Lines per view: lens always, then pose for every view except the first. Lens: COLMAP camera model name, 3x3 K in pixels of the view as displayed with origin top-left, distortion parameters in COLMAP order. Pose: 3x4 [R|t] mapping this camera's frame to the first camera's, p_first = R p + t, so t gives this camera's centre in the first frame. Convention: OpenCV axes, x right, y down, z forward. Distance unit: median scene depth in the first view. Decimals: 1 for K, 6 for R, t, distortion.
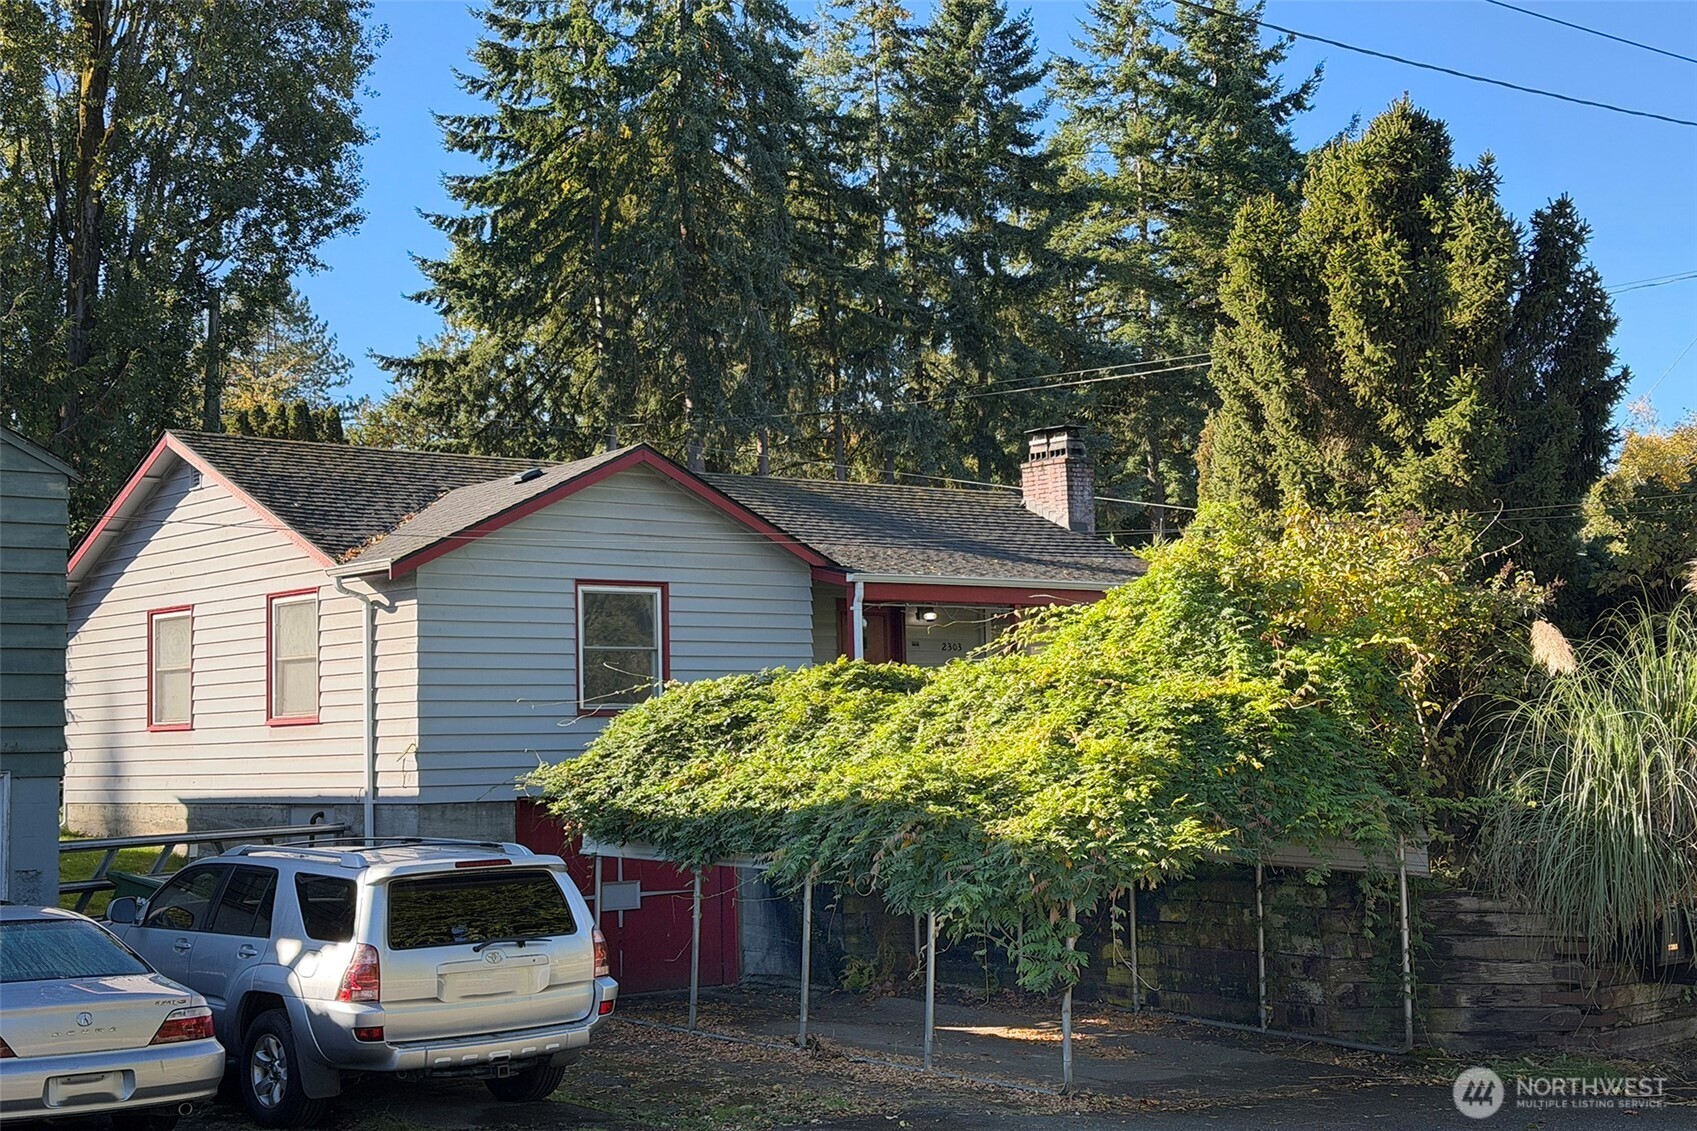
lens RADIAL K [[2391.4, 0, 848.5], [0, 2391.4, 565.5], [0, 0, 1]] dist [0.001022, 0.002256]
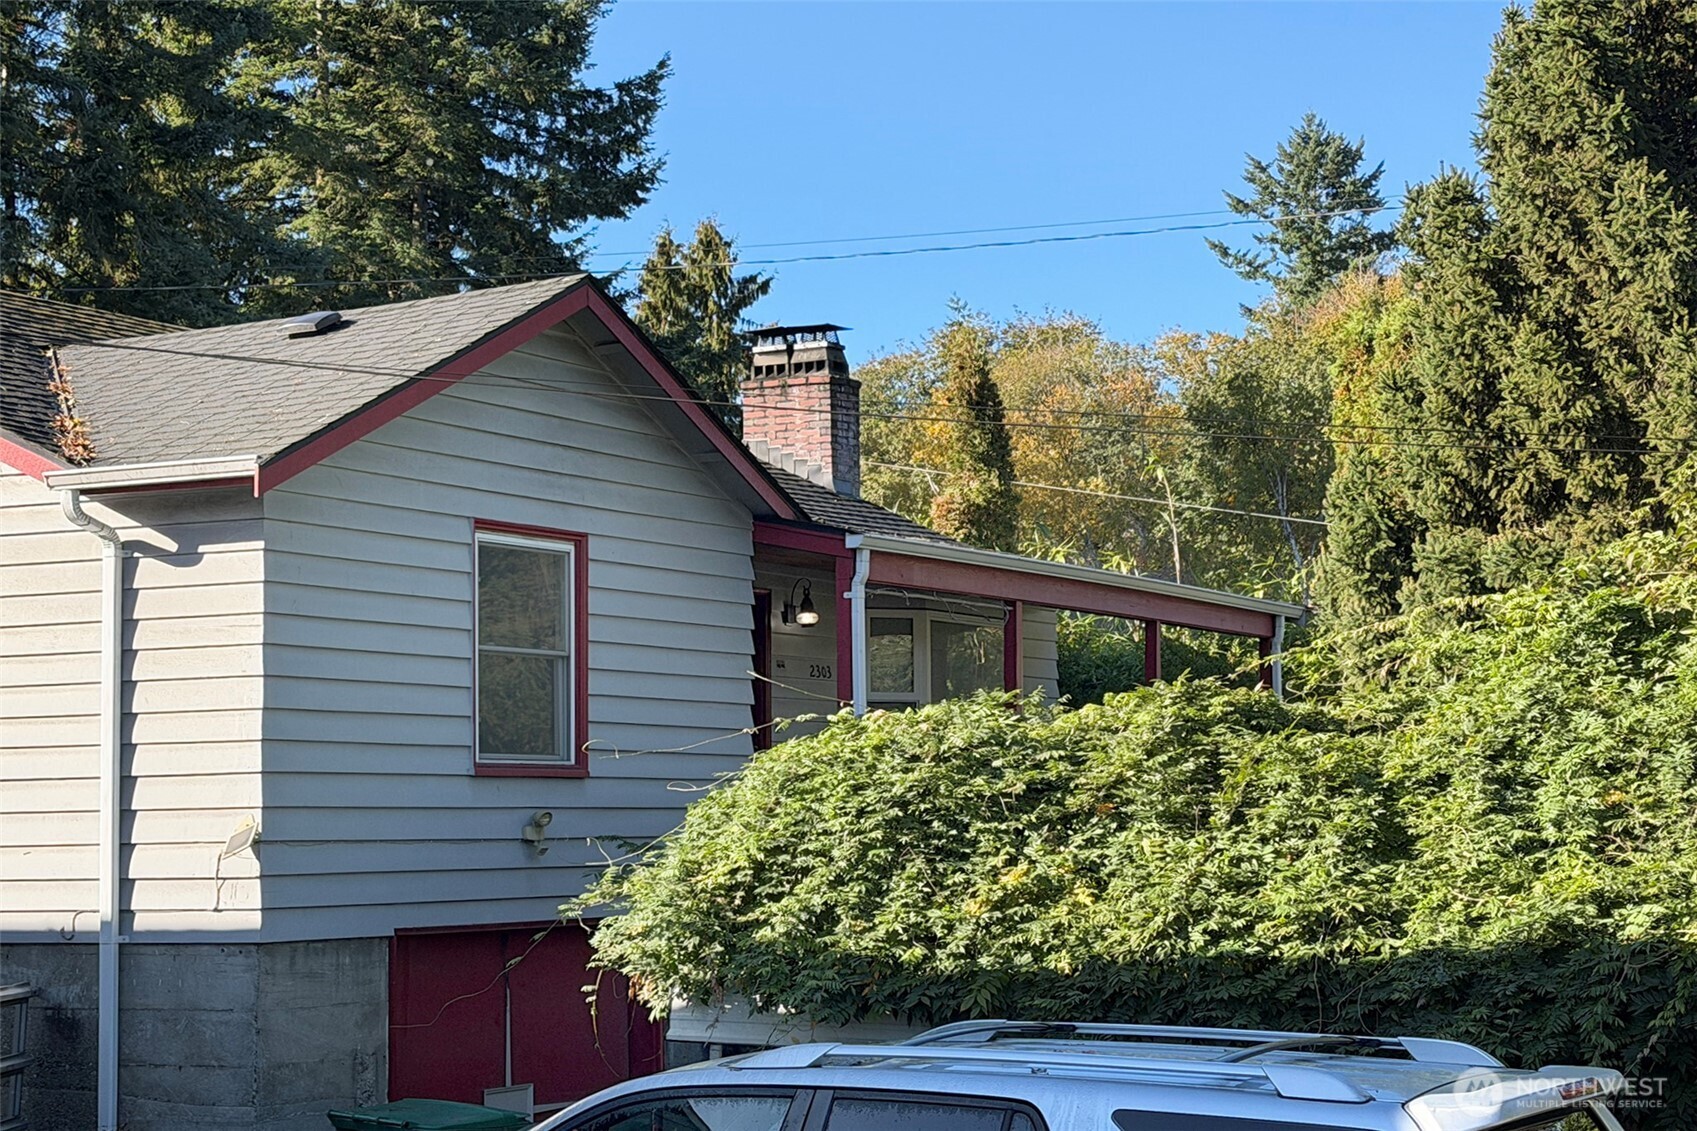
lens RADIAL K [[3229.2, 0, 848.5], [0, 3229.2, 565.5], [0, 0, 1]] dist [-0.321184, 4.608980]
pose [[0.914046, 0.042146, 0.403415, -0.333439], [-0.038571, 0.999111, -0.016987, 0.025602], [-0.403772, -0.000033, 0.914860, 0.317510]]
